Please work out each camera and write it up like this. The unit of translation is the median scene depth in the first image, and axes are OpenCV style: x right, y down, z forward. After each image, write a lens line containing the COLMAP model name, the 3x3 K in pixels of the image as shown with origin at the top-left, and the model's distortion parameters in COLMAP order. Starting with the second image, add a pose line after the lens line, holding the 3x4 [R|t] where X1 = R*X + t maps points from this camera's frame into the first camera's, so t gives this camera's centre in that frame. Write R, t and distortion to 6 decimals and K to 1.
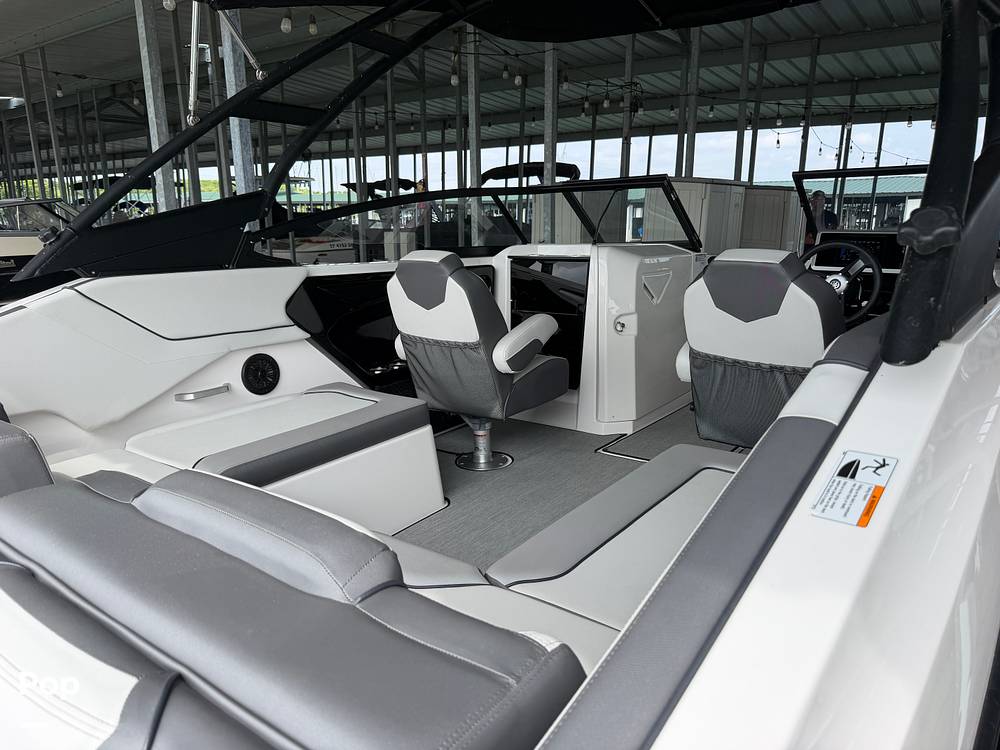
lens RADIAL K [[657.7, 0, 500.0], [0, 657.7, 375.0], [0, 0, 1]] dist [-0.070418, -0.000255]
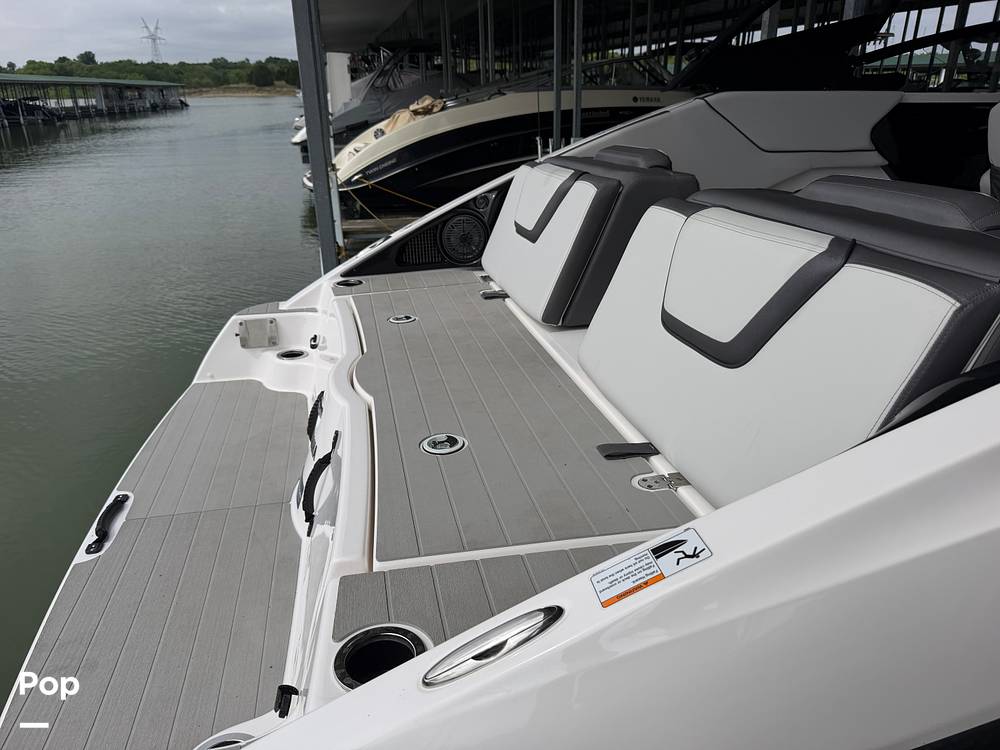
lens RADIAL K [[688.9, 0, 500.0], [0, 688.9, 375.0], [0, 0, 1]] dist [0.029175, -0.005319]
pose [[0.749736, 0.202005, -0.630150, 0.009744], [-0.121152, 0.978073, 0.169395, 0.112715], [0.650552, -0.050657, 0.757770, -0.183555]]
